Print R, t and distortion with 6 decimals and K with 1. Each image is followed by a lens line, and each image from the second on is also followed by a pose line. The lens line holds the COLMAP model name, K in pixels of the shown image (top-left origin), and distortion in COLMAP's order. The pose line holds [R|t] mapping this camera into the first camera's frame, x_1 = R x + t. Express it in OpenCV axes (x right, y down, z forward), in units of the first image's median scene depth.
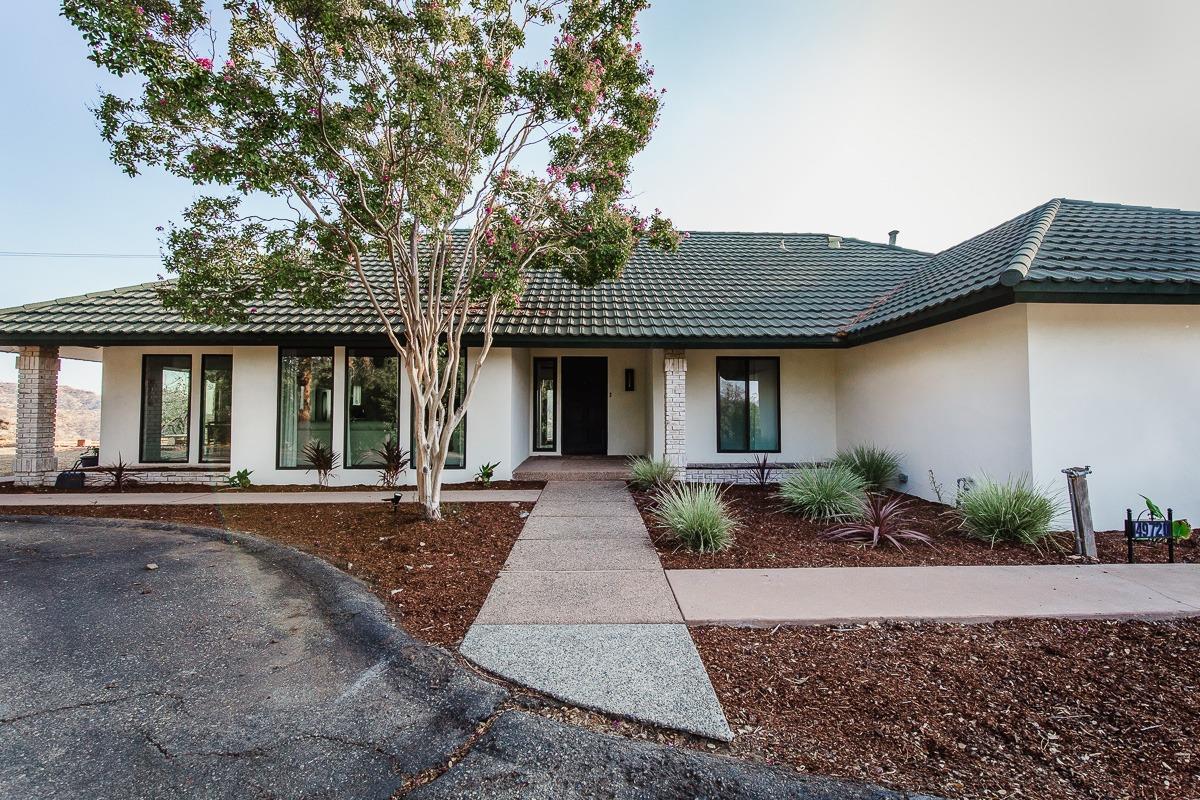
lens RADIAL K [[544.1, 0, 604.7], [0, 544.1, 398.9], [0, 0, 1]] dist [0.000612, 0.000176]
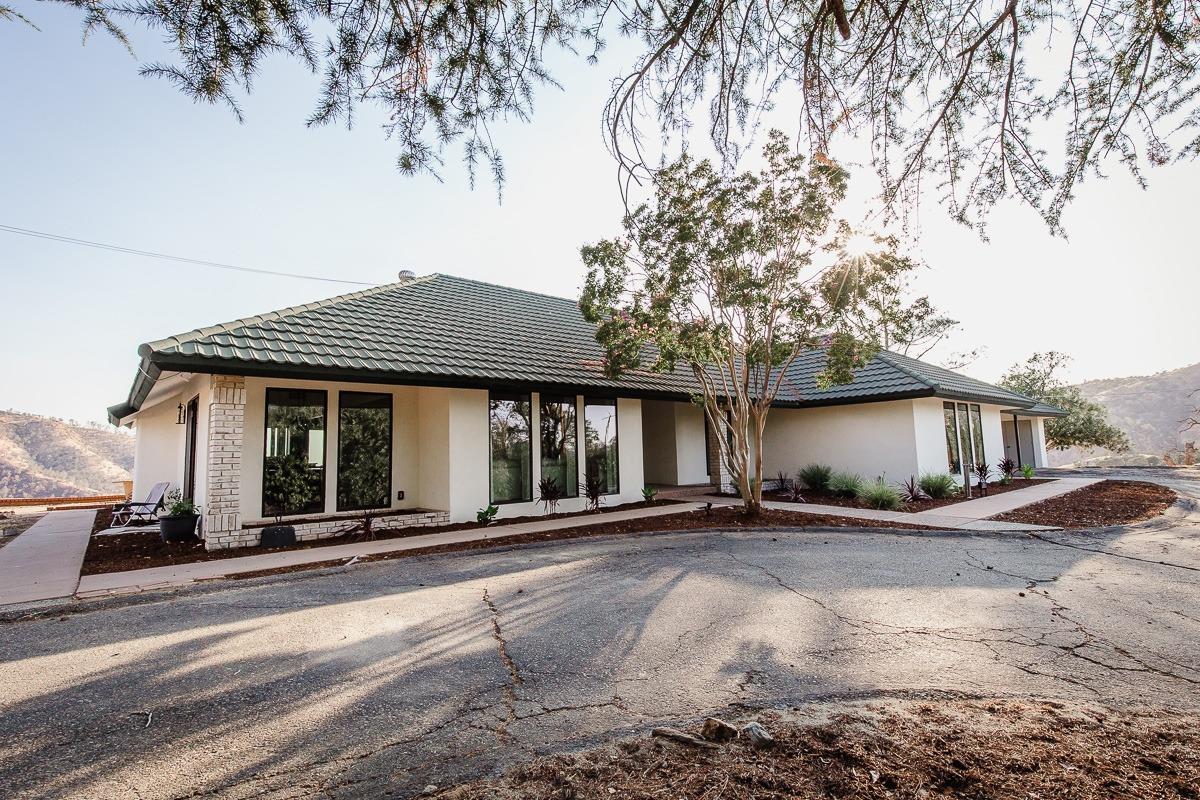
lens RADIAL K [[564.5, 0, 596.7], [0, 564.5, 379.5], [0, 0, 1]] dist [0.002146, -0.000149]
pose [[0.782830, 0.062723, 0.619067, -1.101104], [-0.000840, 0.995012, -0.099751, -0.005970], [-0.622235, 0.077568, 0.778978, -0.012677]]
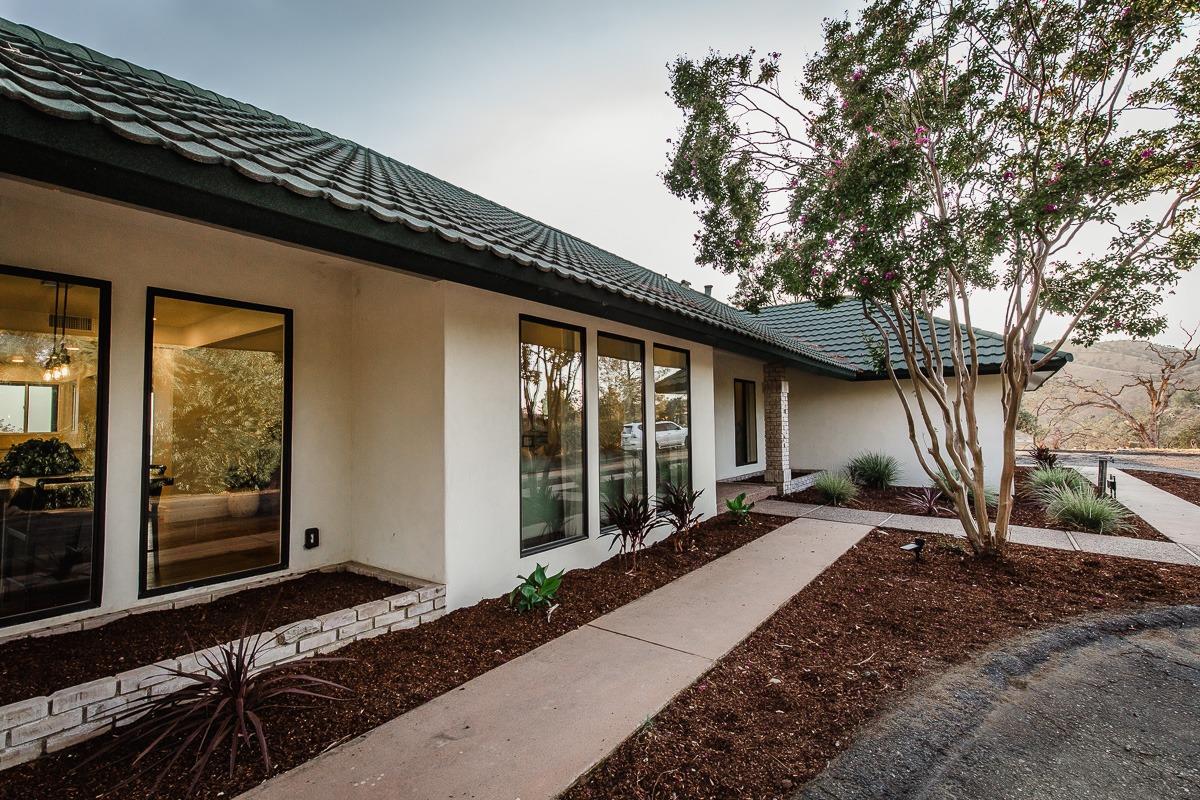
lens RADIAL K [[544.1, 0, 604.7], [0, 544.1, 398.9], [0, 0, 1]] dist [0.000612, 0.000176]
pose [[0.619970, 0.031820, 0.783980, -0.930121], [-0.025467, 0.999467, -0.020427, -0.009575], [-0.784212, -0.007301, 0.620450, 0.579137]]
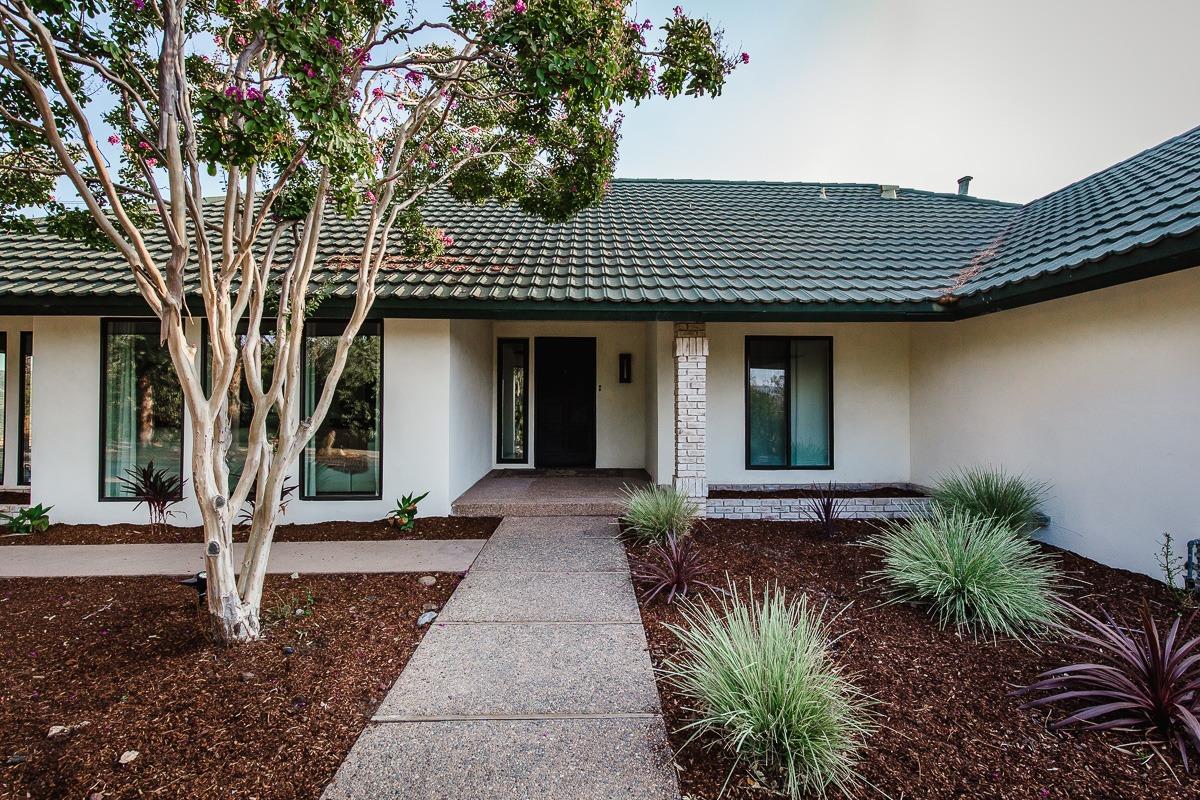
lens RADIAL K [[544.1, 0, 604.7], [0, 544.1, 398.9], [0, 0, 1]] dist [0.000612, 0.000176]
pose [[0.999996, 0.001368, 0.002370, 0.019765], [-0.001423, 0.999733, 0.023054, -0.012666], [-0.002338, -0.023058, 0.999731, 0.318501]]
